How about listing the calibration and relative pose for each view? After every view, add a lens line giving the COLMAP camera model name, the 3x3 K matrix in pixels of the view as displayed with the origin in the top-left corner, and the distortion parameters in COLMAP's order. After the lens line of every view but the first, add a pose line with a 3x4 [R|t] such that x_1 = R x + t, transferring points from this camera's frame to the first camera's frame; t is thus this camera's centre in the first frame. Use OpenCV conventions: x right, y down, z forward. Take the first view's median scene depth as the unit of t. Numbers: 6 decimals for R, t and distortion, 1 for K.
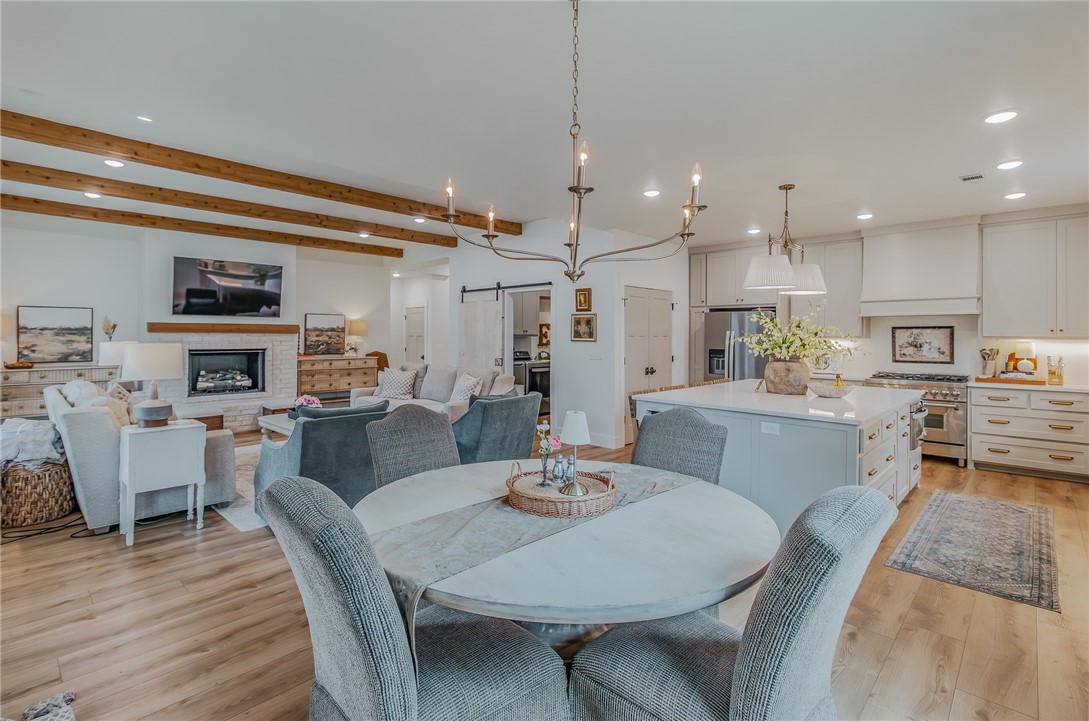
lens RADIAL K [[514.1, 0, 544.0], [0, 514.1, 338.5], [0, 0, 1]] dist [0.000273, -0.000084]
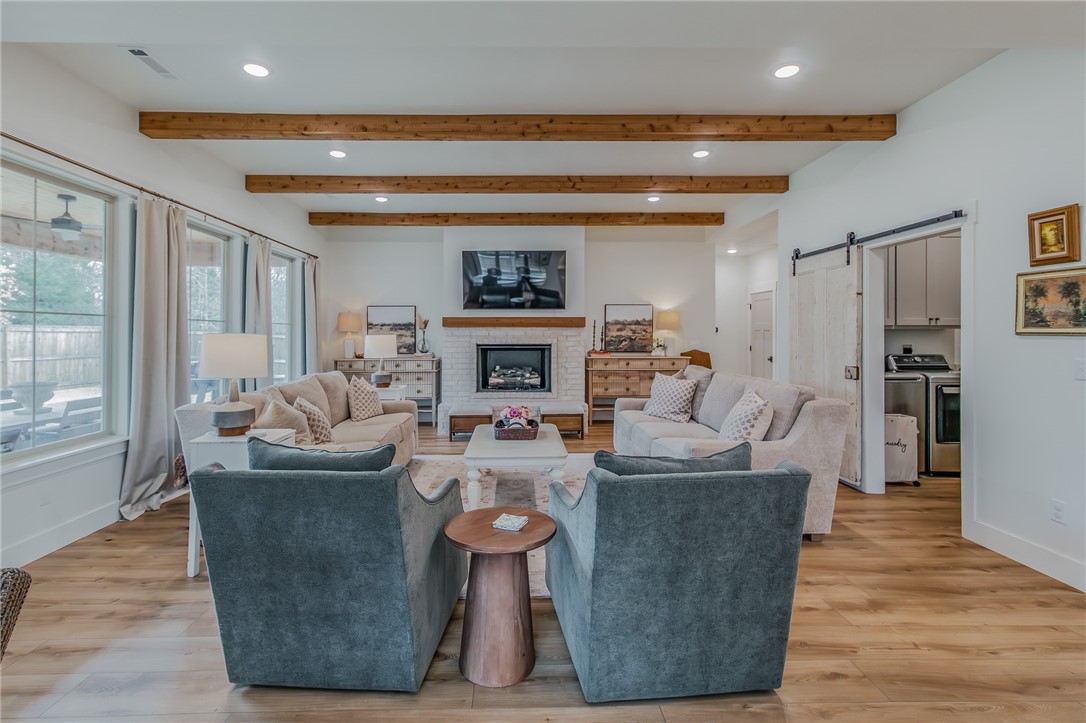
lens RADIAL K [[496.0, 0, 543.0], [0, 496.0, 333.1], [0, 0, 1]] dist [0.002585, 0.000159]
pose [[0.688992, -0.004993, -0.724752, 0.078039], [-0.000488, 0.999973, -0.007353, 0.006535], [0.724769, 0.005420, 0.688971, 0.391802]]
